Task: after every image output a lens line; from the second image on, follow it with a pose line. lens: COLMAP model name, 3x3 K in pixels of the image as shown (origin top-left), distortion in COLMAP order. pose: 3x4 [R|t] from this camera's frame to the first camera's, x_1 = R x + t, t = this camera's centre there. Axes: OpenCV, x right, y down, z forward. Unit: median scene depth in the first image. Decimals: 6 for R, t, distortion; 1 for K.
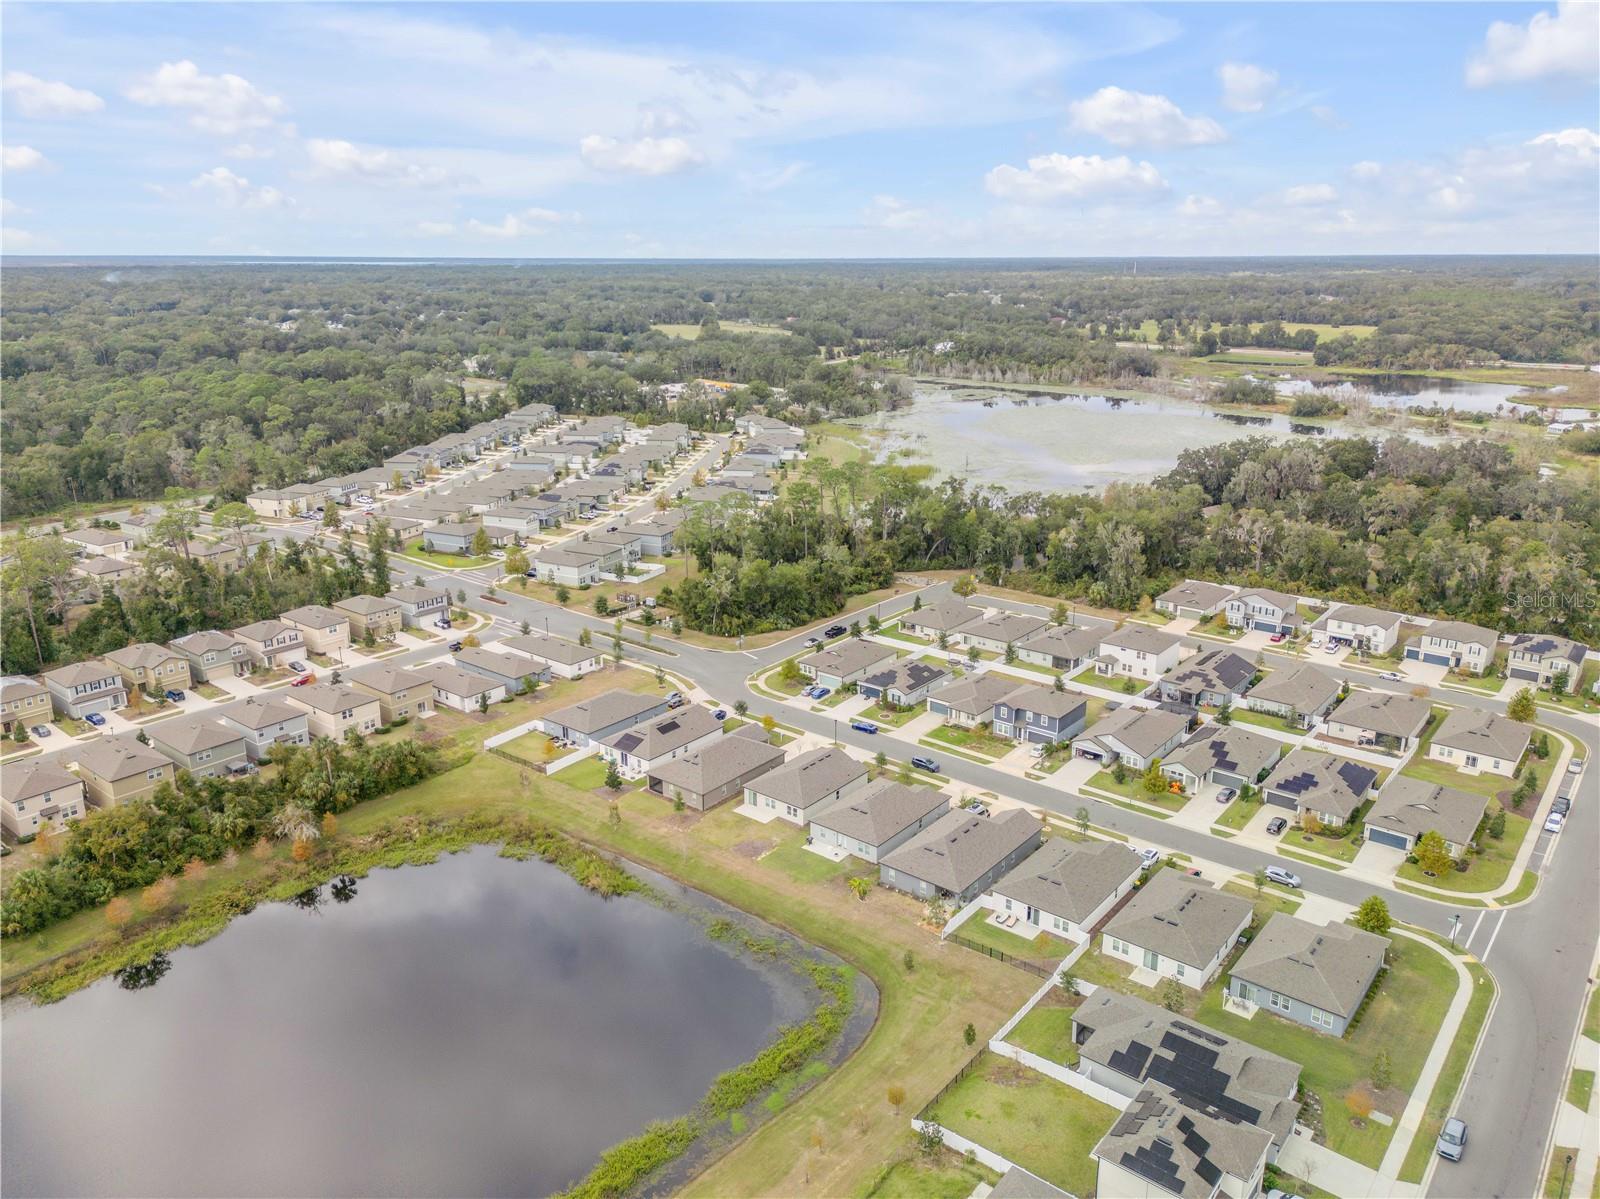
lens RADIAL K [[1136.0, 0, 827.4], [0, 1136.0, 600.1], [0, 0, 1]] dist [0.020966, -0.004344]
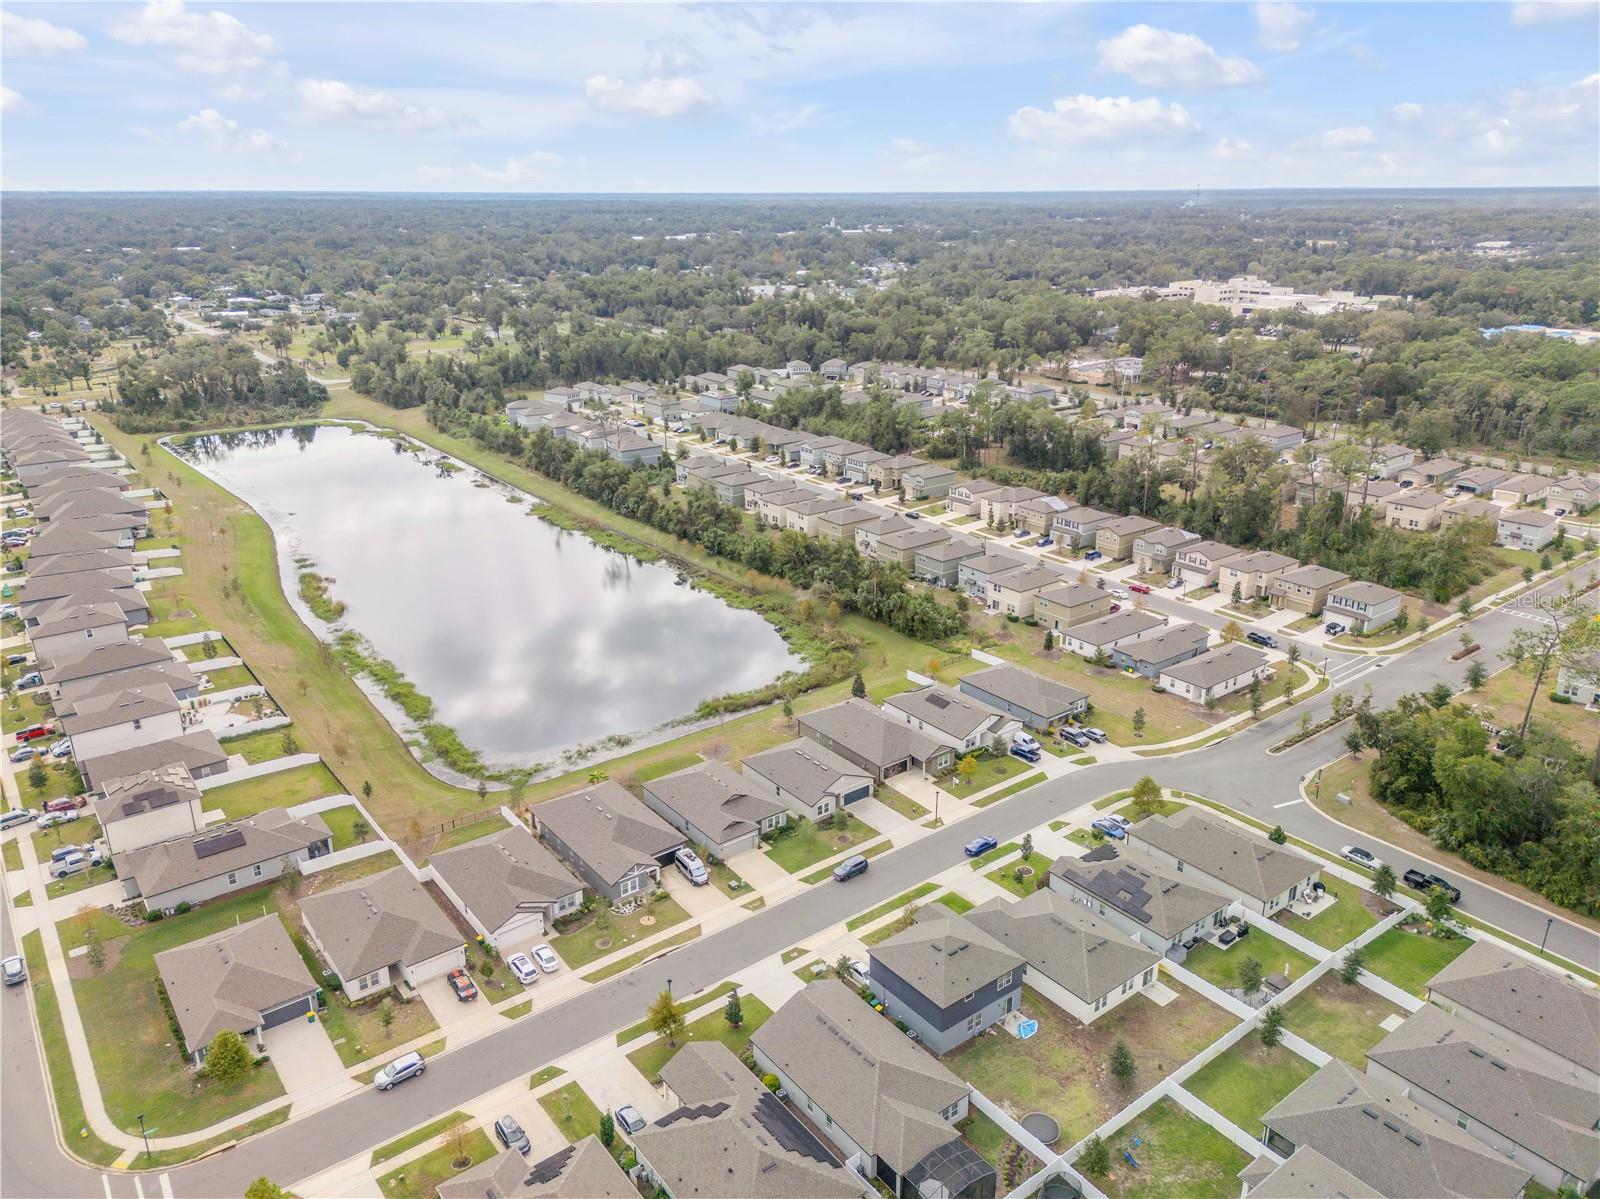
lens RADIAL K [[1136.0, 0, 827.4], [0, 1136.0, 600.1], [0, 0, 1]] dist [0.020966, -0.004344]
pose [[-0.226226, 0.333980, -0.915029, 0.760240], [-0.281775, 0.876783, 0.389685, -0.324368], [0.932430, 0.345989, -0.104244, 1.028166]]
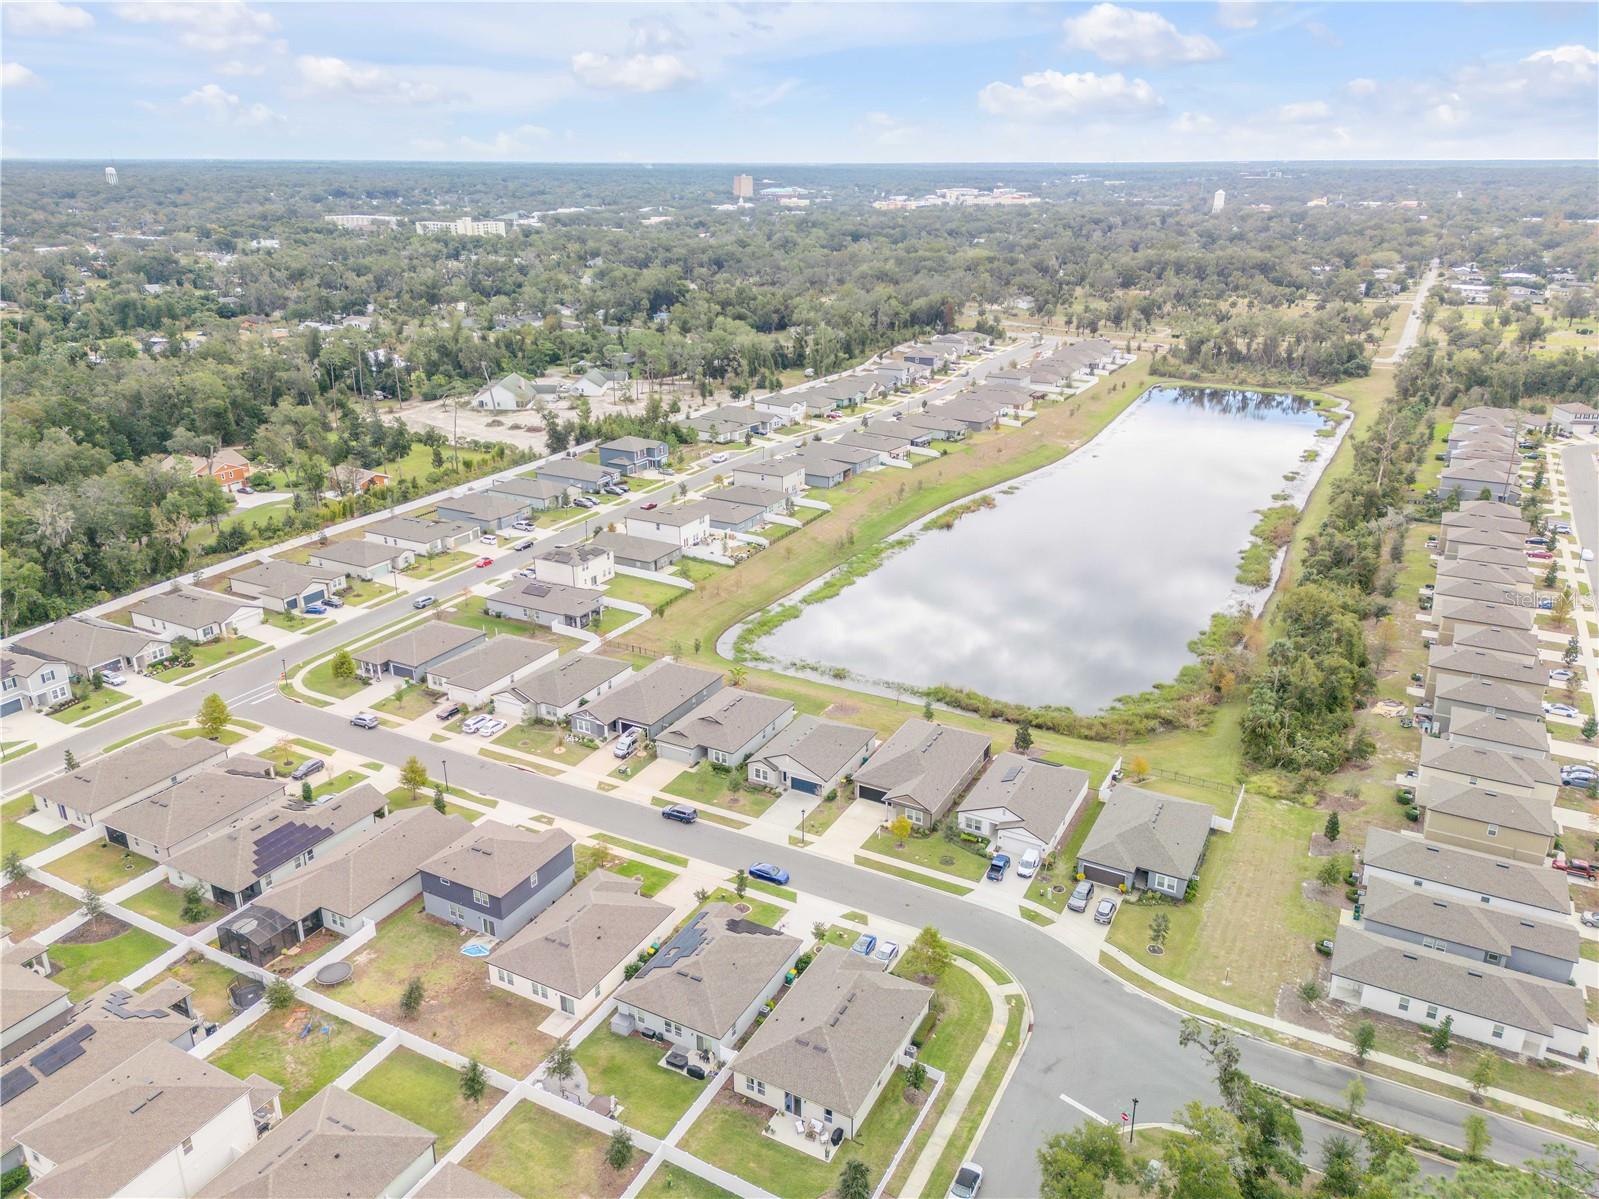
lens RADIAL K [[1135.3, 0, 826.9], [0, 1135.3, 600.1], [0, 0, 1]] dist [0.020966, -0.004344]
pose [[-0.978382, 0.072402, -0.193719, 0.125783], [-0.062645, 0.788950, 0.611256, -0.500726], [0.197090, 0.610177, -0.767359, 1.603886]]
